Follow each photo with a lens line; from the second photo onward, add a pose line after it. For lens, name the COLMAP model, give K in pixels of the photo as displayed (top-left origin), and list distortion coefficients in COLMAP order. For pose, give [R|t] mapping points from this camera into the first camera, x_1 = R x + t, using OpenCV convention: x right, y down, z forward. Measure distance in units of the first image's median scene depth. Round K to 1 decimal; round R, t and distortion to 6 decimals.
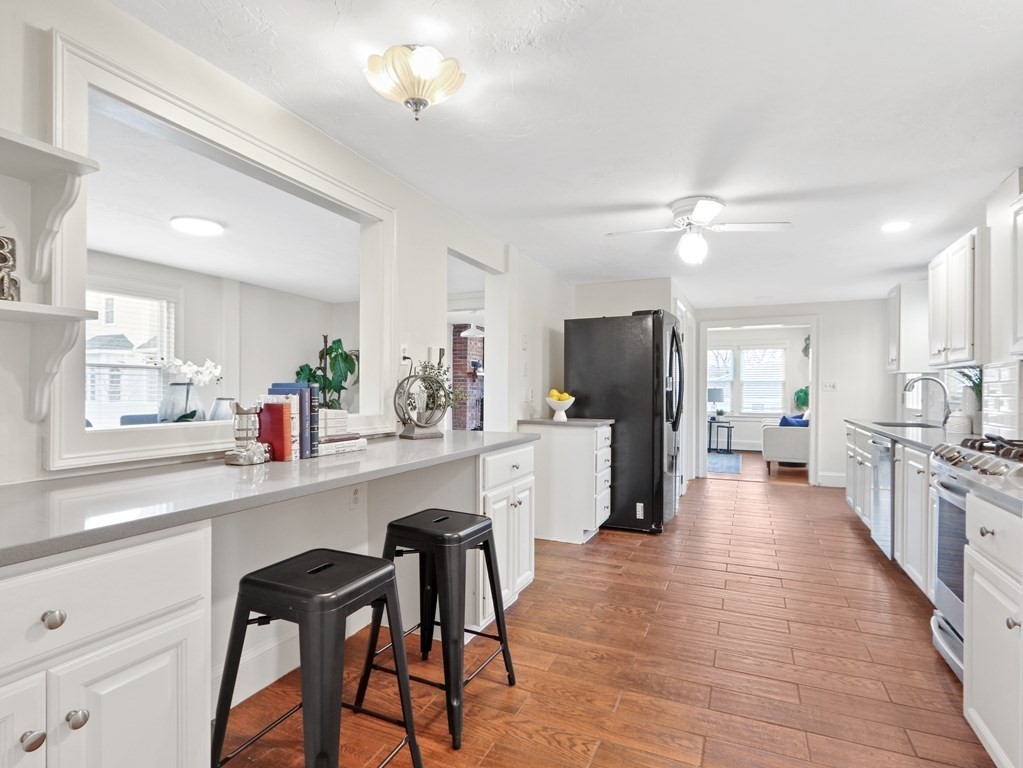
lens RADIAL K [[540.2, 0, 509.0], [0, 540.2, 386.3], [0, 0, 1]] dist [0.006241, -0.000036]
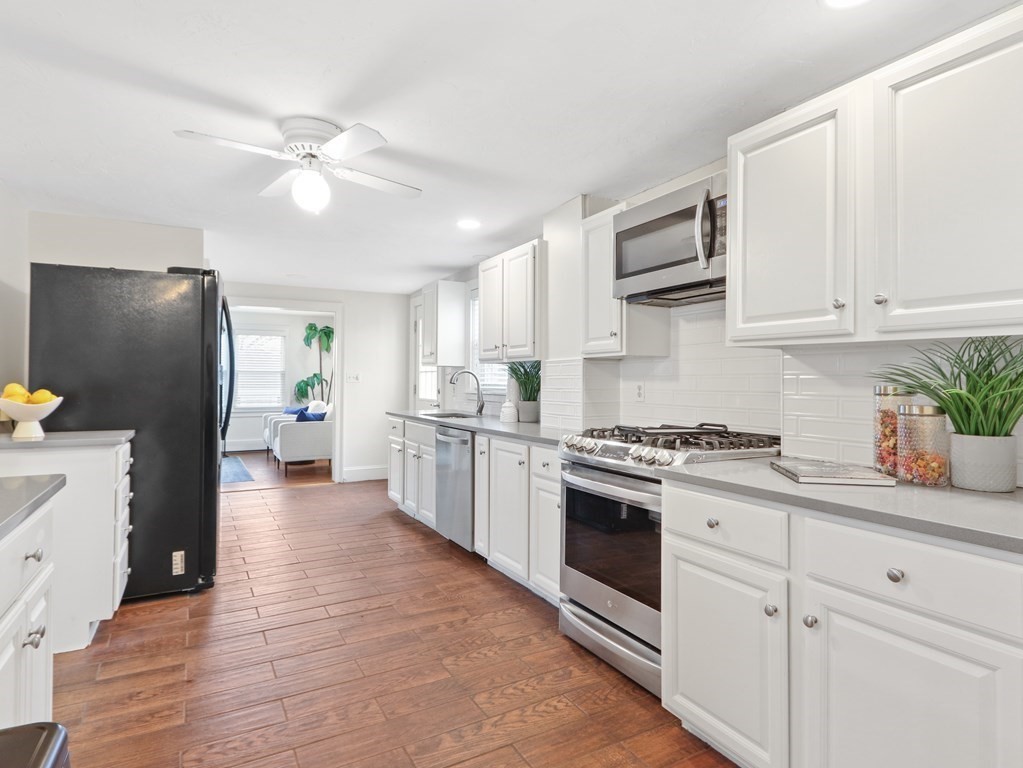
lens RADIAL K [[563.3, 0, 492.9], [0, 563.3, 367.6], [0, 0, 1]] dist [0.001253, 0.000715]
pose [[0.595981, 0.016179, 0.802835, -0.092241], [-0.004098, 0.999845, -0.017107, -0.002859], [-0.802988, 0.006905, 0.595956, 0.264708]]
